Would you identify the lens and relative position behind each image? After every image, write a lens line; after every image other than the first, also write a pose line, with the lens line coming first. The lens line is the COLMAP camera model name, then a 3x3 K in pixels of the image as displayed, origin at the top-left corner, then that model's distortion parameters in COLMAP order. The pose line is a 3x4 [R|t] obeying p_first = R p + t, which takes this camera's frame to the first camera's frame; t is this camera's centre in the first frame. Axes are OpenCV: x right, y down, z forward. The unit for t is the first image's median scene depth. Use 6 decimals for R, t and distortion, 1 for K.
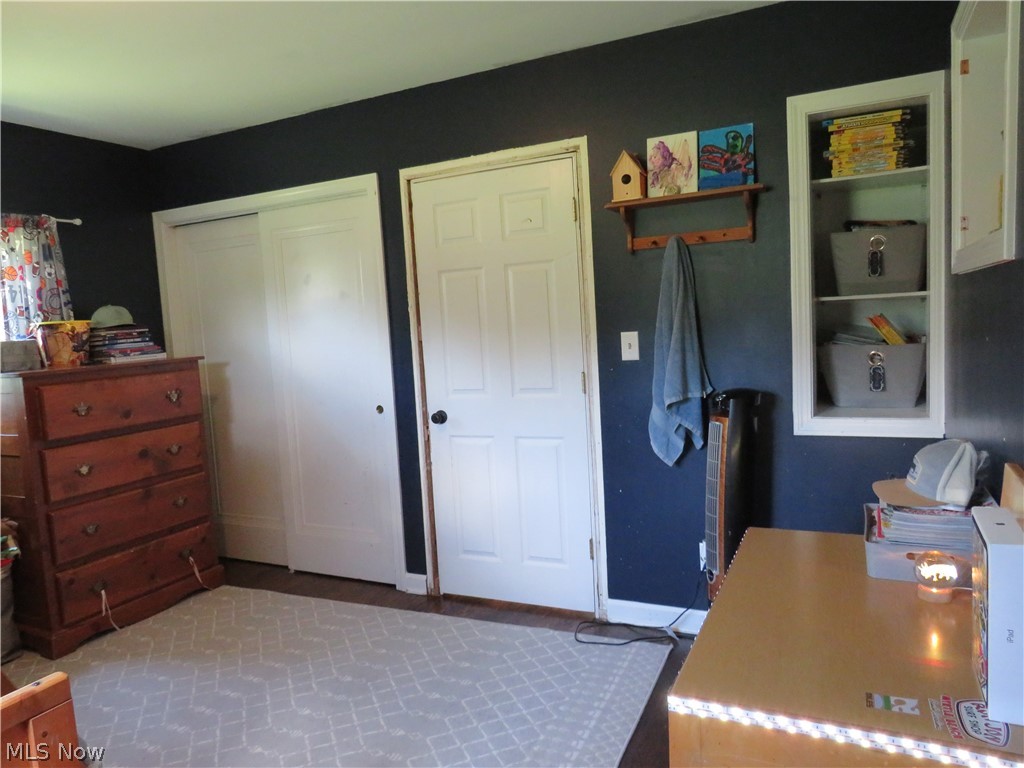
lens RADIAL K [[732.2, 0, 512.0], [0, 732.2, 384.0], [0, 0, 1]] dist [-0.026626, -0.000882]
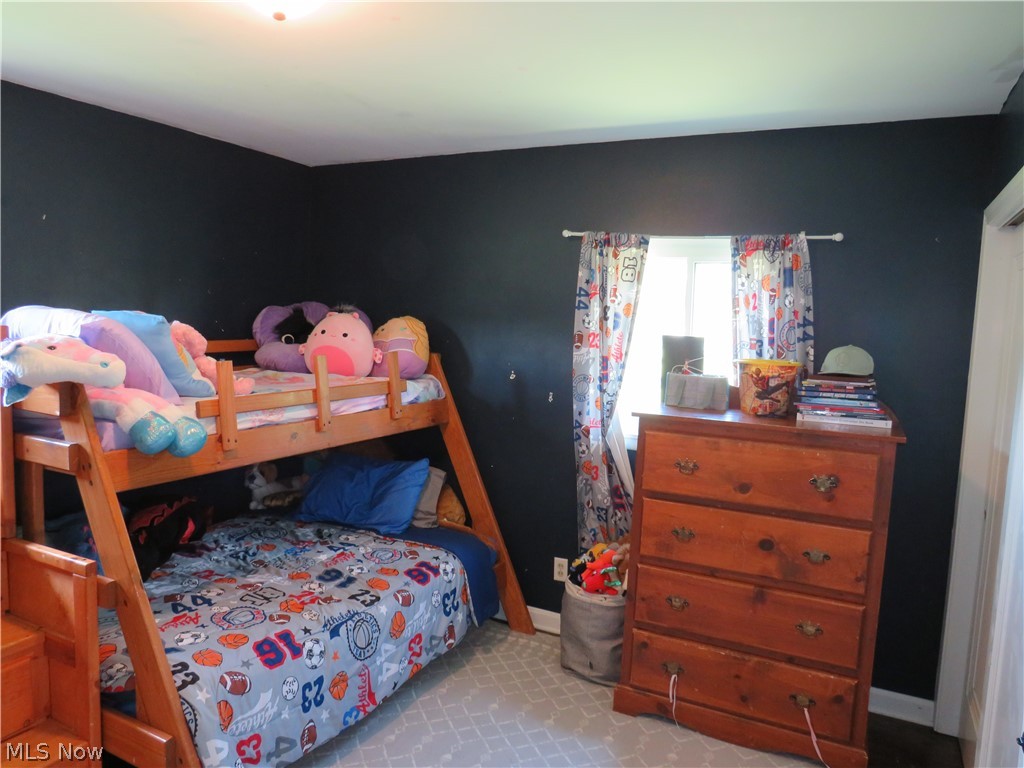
lens RADIAL K [[732.2, 0, 512.0], [0, 732.2, 384.0], [0, 0, 1]] dist [-0.026626, -0.000882]
pose [[-0.027678, 0.145865, -0.988917, 0.227327], [-0.131005, 0.980234, 0.148251, -0.145177], [0.990995, 0.133656, -0.008022, 0.710491]]
